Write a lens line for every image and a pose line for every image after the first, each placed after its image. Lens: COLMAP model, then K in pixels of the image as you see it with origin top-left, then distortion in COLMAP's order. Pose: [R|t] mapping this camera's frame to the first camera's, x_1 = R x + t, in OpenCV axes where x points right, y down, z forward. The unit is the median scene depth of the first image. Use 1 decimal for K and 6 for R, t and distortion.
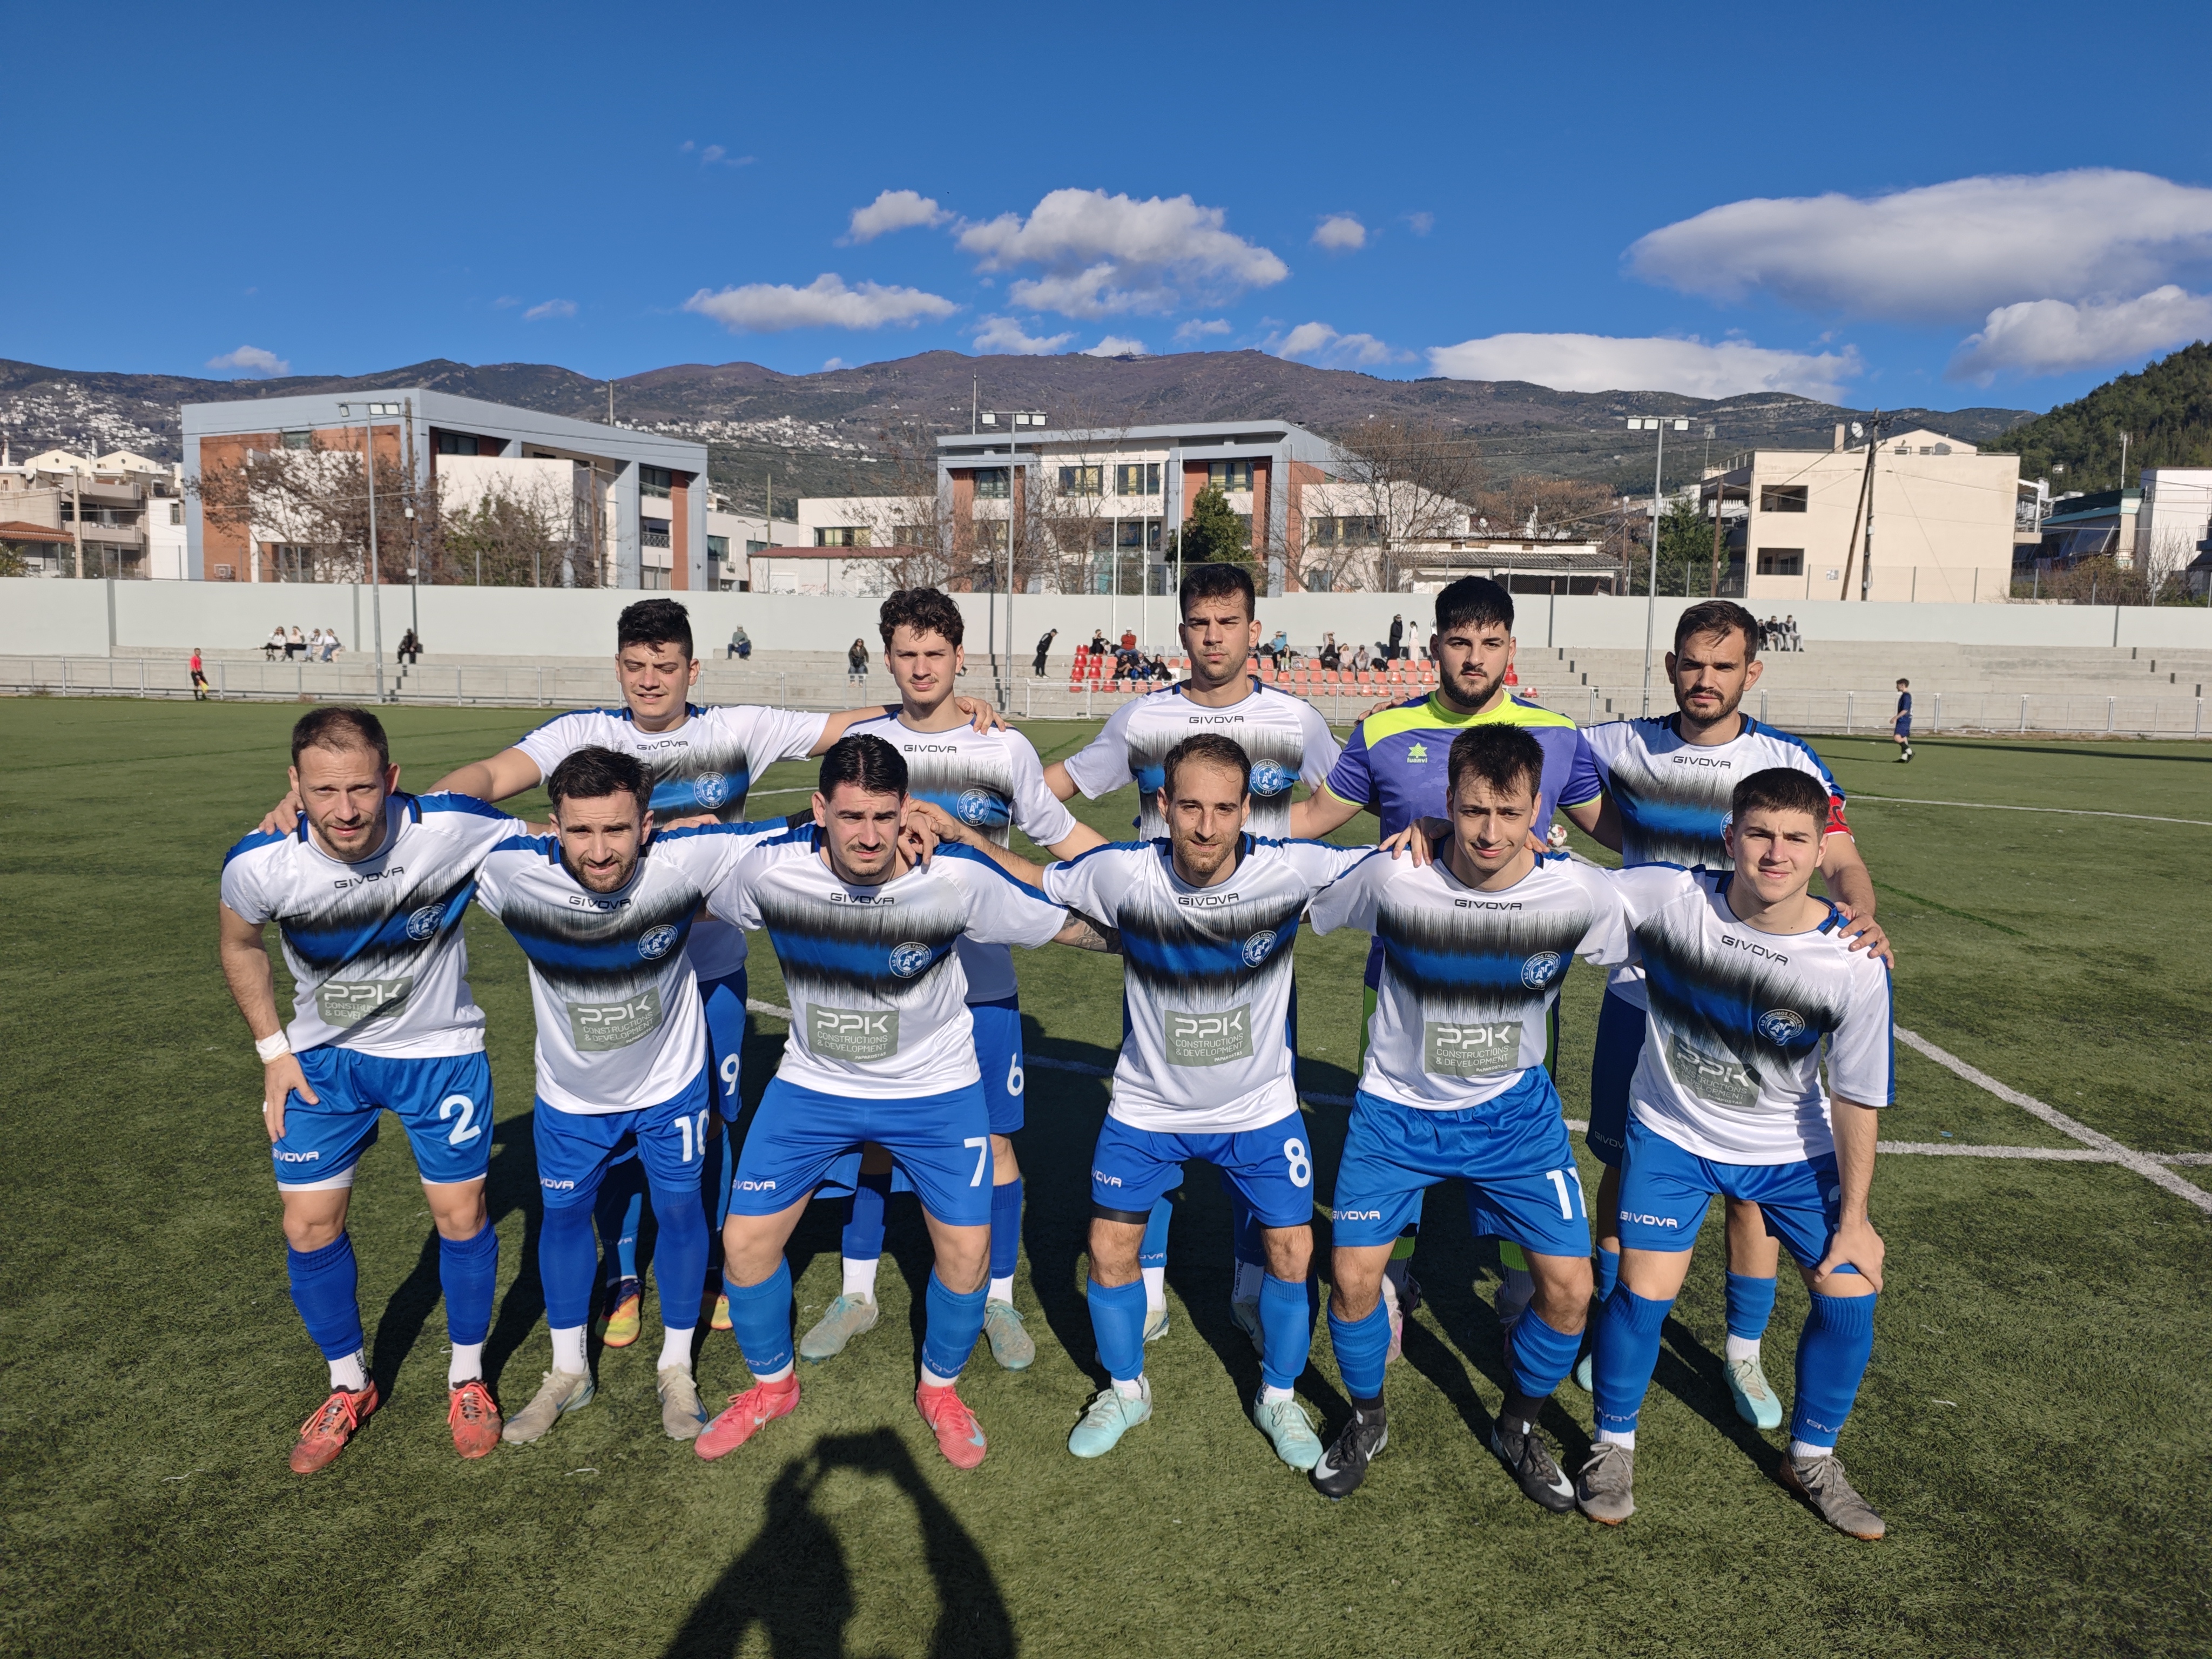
lens RADIAL K [[1617.8, 0, 1125.4], [0, 1617.8, 843.3], [0, 0, 1]] dist [0.017574, -0.030983]
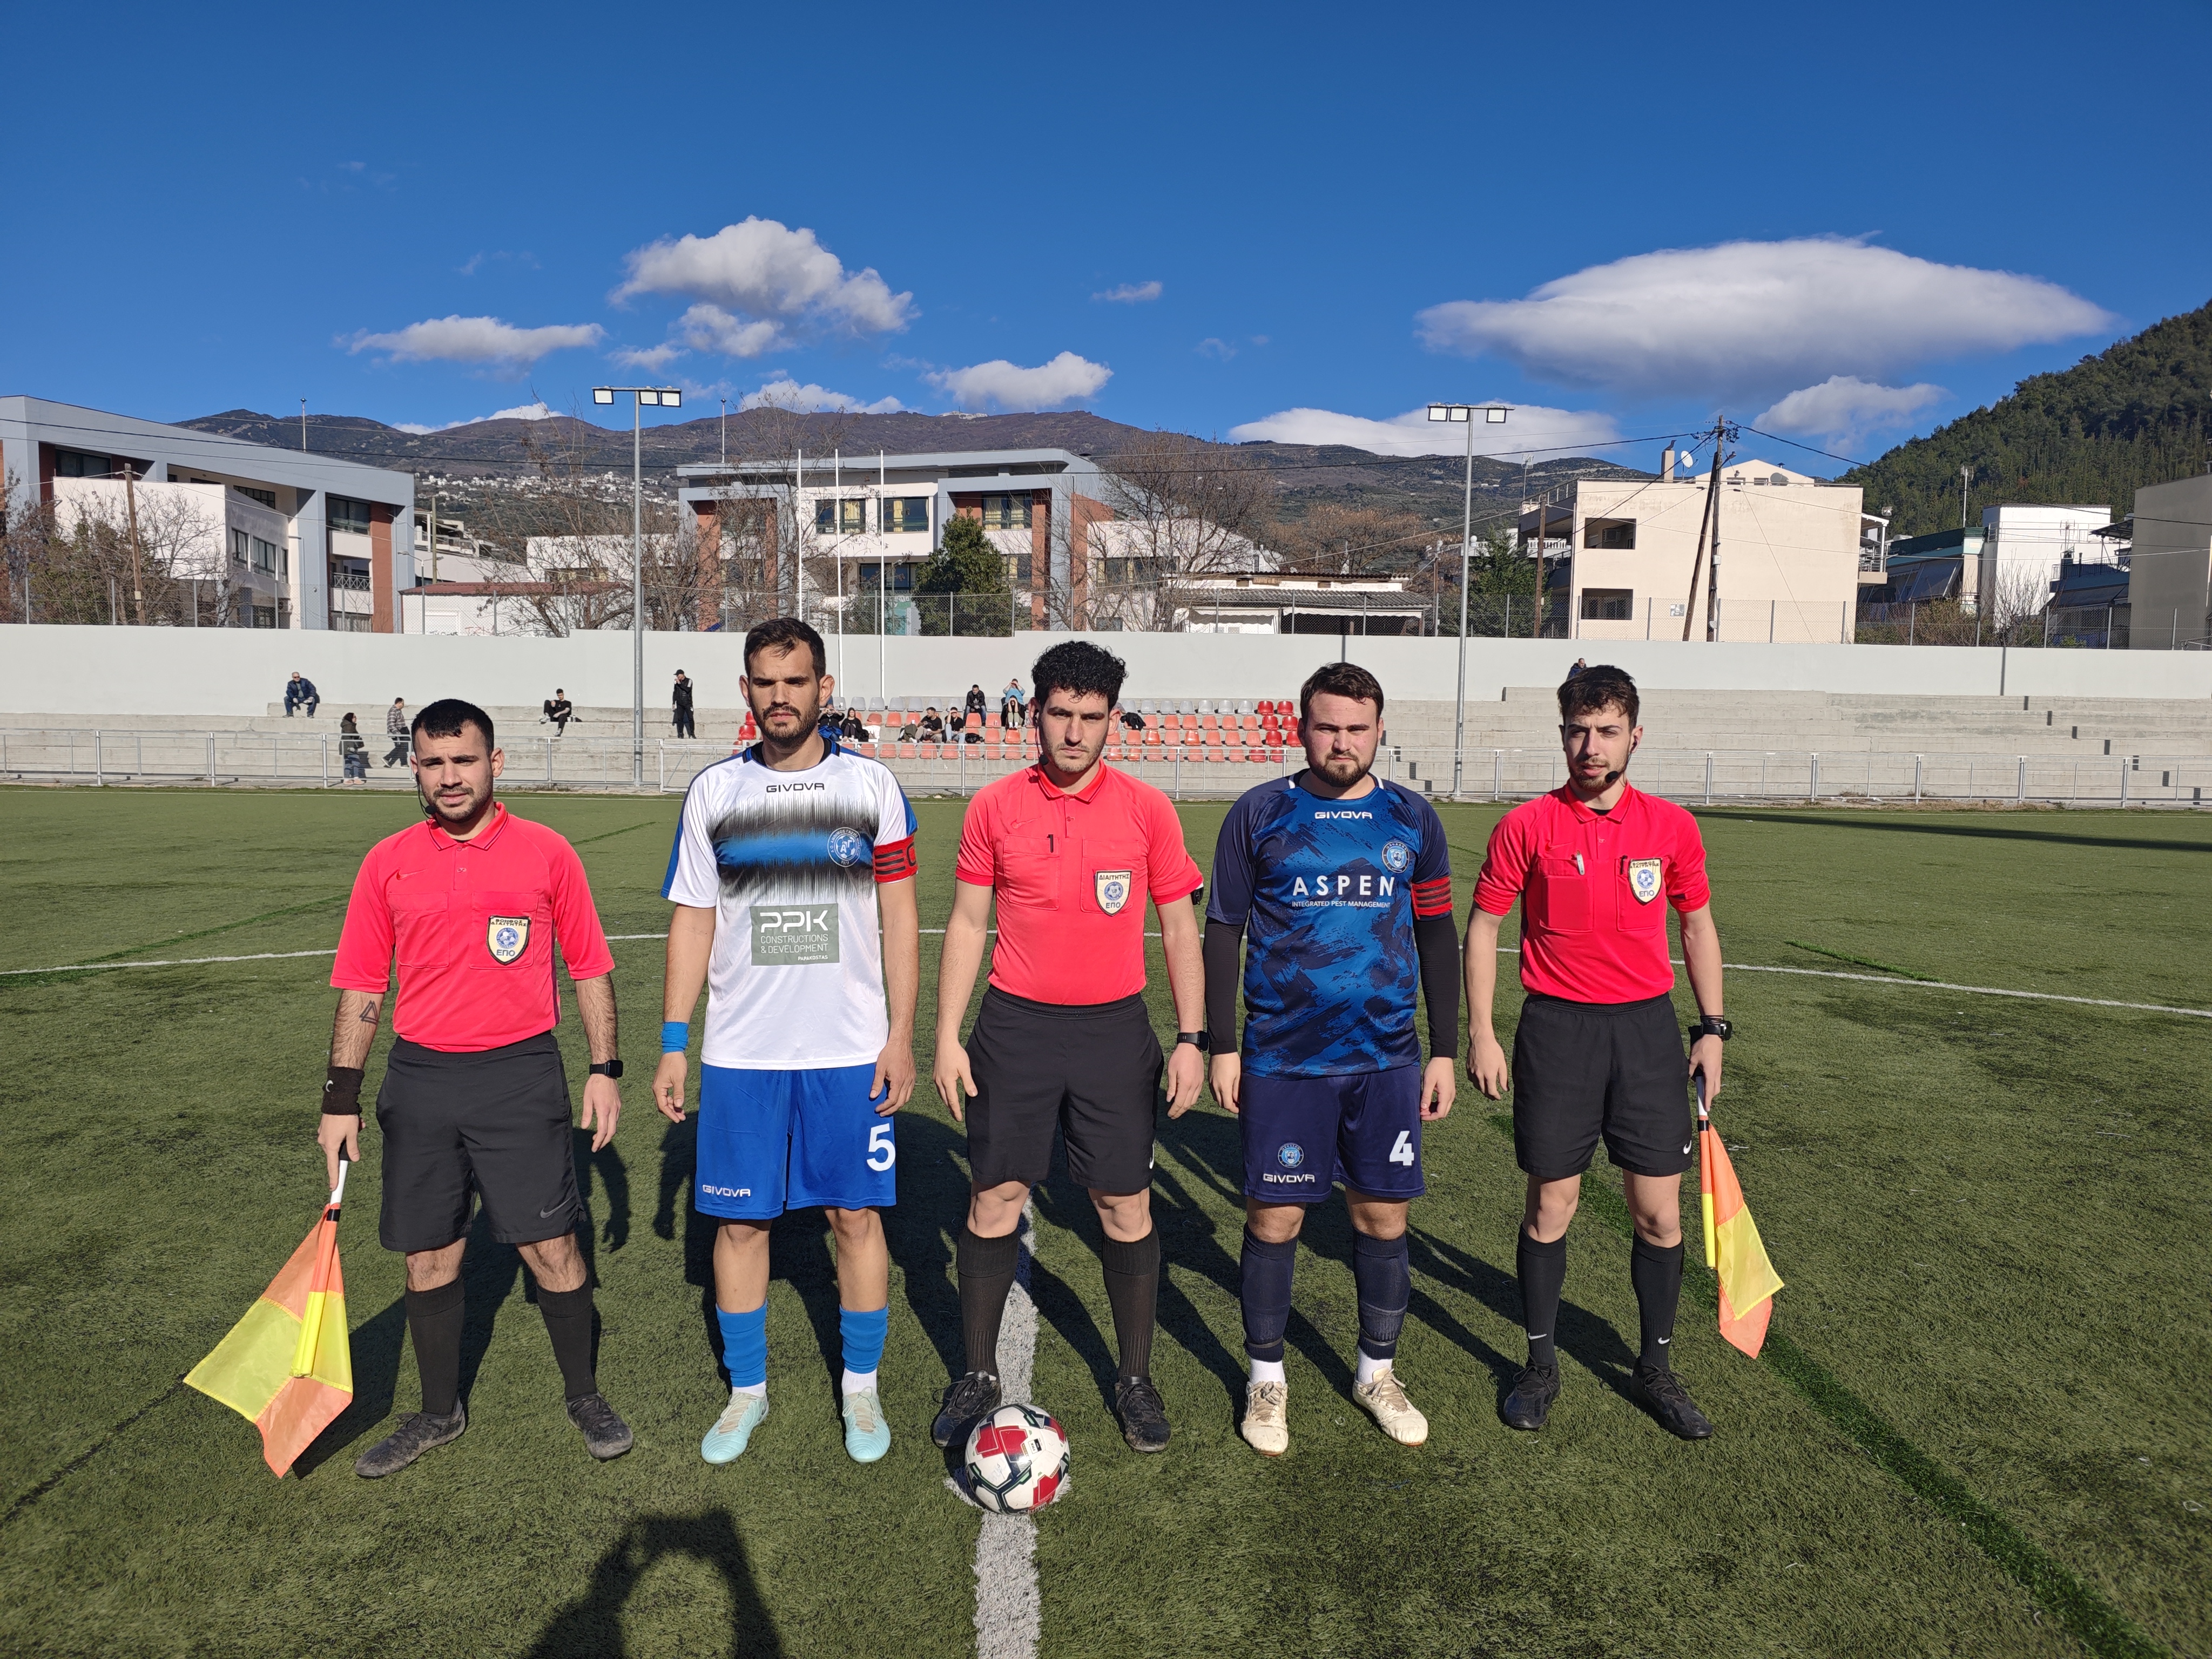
lens RADIAL K [[1617.8, 0, 1094.9], [0, 1617.8, 858.2], [0, 0, 1]] dist [0.017574, -0.030983]
pose [[0.996481, -0.011119, 0.083080, 0.041131], [0.013280, 0.999586, -0.025506, -0.012860], [-0.082762, 0.026520, 0.996216, 0.120195]]
